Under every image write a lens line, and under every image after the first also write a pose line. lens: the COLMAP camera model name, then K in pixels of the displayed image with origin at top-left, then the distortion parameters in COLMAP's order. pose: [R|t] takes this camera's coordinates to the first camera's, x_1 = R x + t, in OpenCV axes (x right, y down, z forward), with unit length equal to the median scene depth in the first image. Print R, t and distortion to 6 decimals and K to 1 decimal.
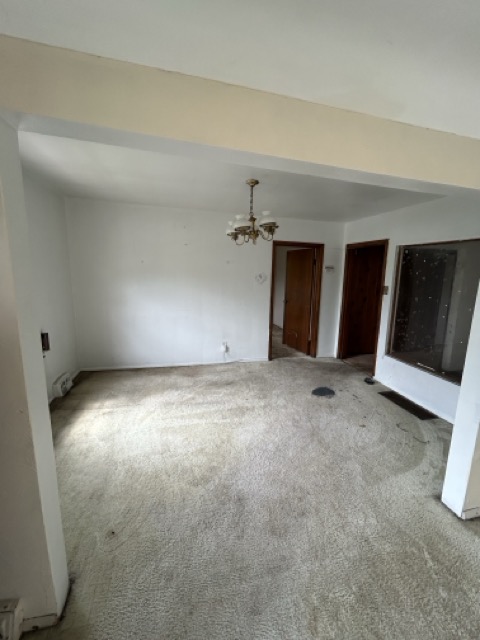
lens RADIAL K [[259.6, 0, 241.3], [0, 259.6, 319.8], [0, 0, 1]] dist [-0.003695, 0.001124]
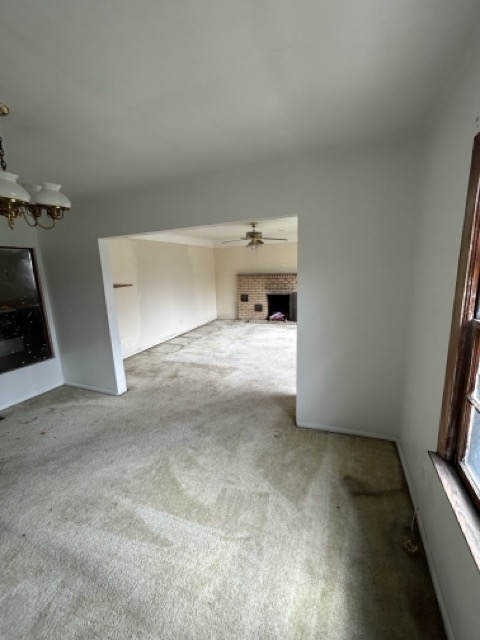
lens RADIAL K [[259.6, 0, 241.3], [0, 259.6, 319.8], [0, 0, 1]] dist [-0.003695, 0.001124]
pose [[-0.811254, -0.111072, 0.574047, -0.529292], [0.118554, 0.930149, 0.347517, -0.192235], [-0.572548, 0.349980, -0.741419, 0.941257]]
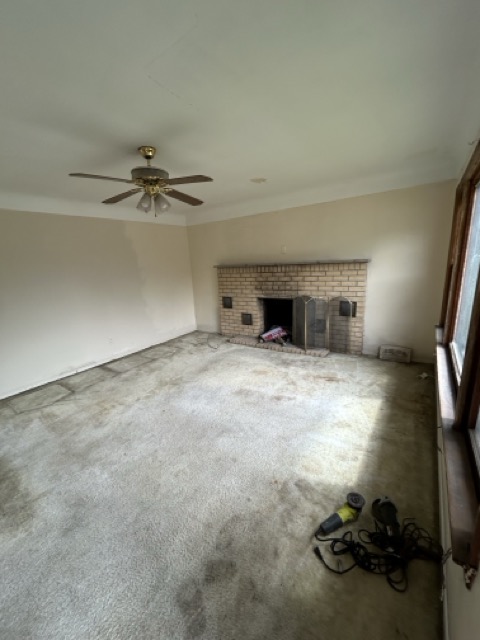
lens RADIAL K [[259.6, 0, 241.3], [0, 259.6, 319.8], [0, 0, 1]] dist [-0.003695, 0.001124]
pose [[-0.653616, -0.156527, 0.740463, -0.370310], [0.173896, 0.921142, 0.348222, 0.023179], [-0.736577, 0.356367, -0.574854, -0.039807]]
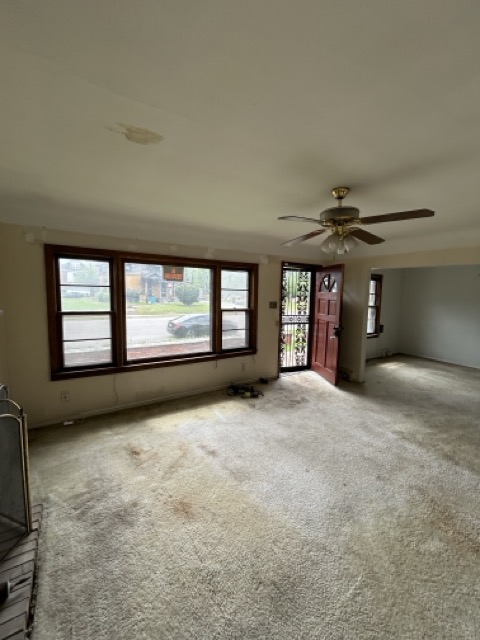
lens RADIAL K [[259.6, 0, 241.3], [0, 259.6, 319.8], [0, 0, 1]] dist [-0.003695, 0.001124]
pose [[0.308847, 0.081316, -0.947629, 0.857731], [-0.183606, 0.982695, 0.024484, 0.148633], [0.933222, 0.166429, 0.318432, -0.752324]]
